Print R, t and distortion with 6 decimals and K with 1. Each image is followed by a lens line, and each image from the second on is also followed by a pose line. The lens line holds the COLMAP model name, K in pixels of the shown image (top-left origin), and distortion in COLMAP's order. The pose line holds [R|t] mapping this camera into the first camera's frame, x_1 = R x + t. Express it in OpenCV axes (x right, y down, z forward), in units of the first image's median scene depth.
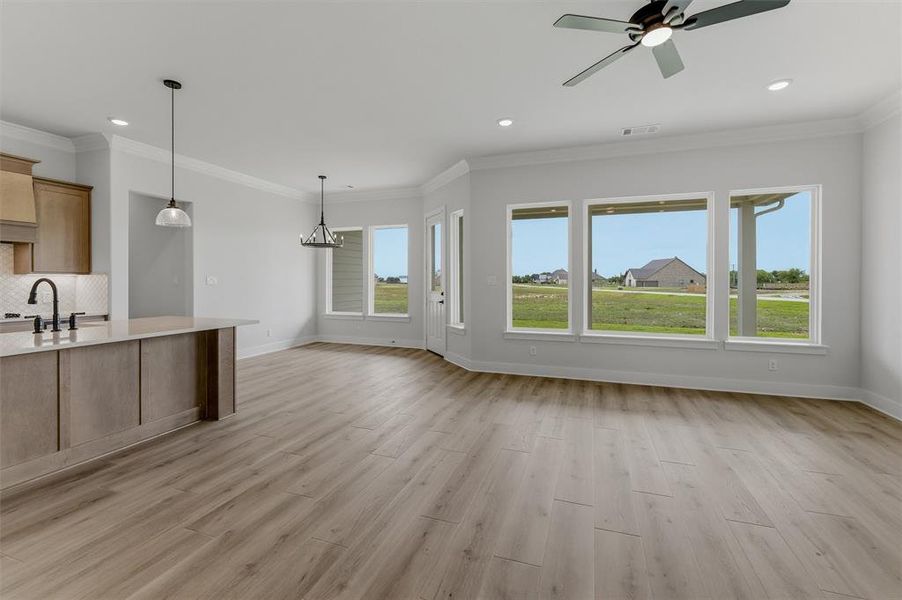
lens RADIAL K [[393.9, 0, 455.8], [0, 393.9, 279.8], [0, 0, 1]] dist [-0.001372, -0.000166]
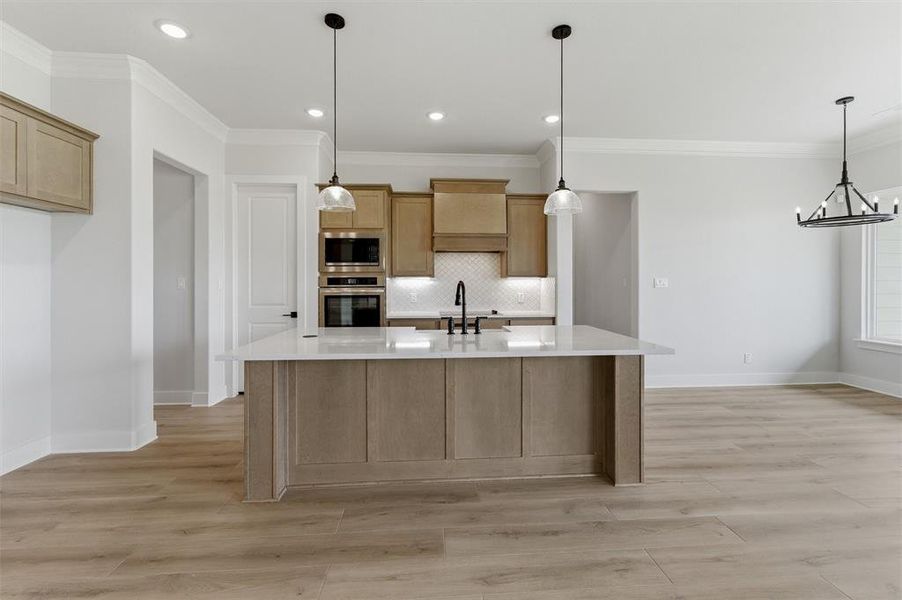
lens RADIAL K [[385.6, 0, 455.1], [0, 385.6, 285.6], [0, 0, 1]] dist [-0.000013, -0.000012]
pose [[0.398370, 0.006586, -0.917201, -0.081683], [0.001354, 0.999969, 0.007768, -0.000288], [0.917224, -0.004336, 0.398348, 0.402428]]
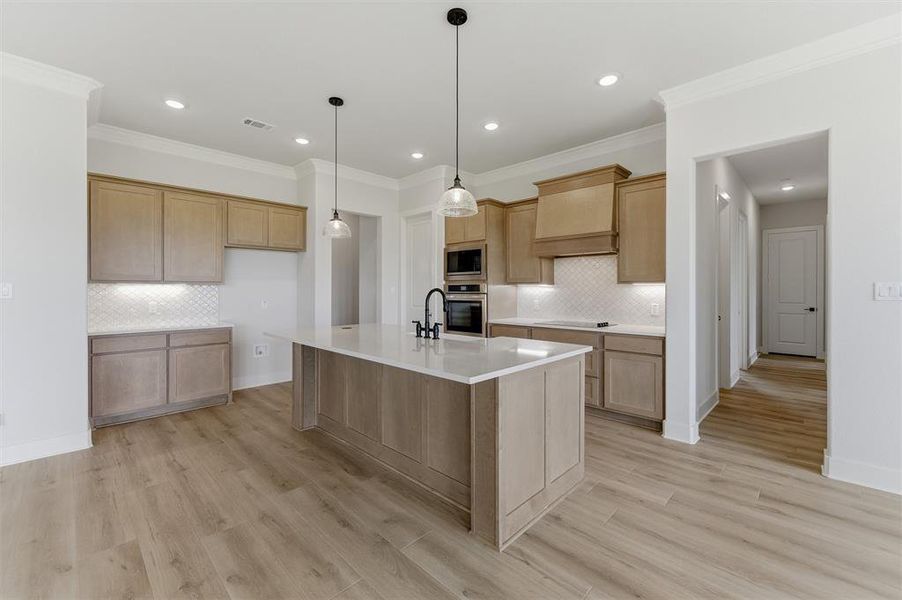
lens RADIAL K [[373.5, 0, 453.2], [0, 373.5, 289.5], [0, 0, 1]] dist [0.000557, 0.000088]
pose [[-0.419412, -0.001069, -0.907795, -0.080372], [-0.000624, 0.999999, -0.000889, -0.000087], [0.907796, 0.000194, -0.419412, 1.027419]]
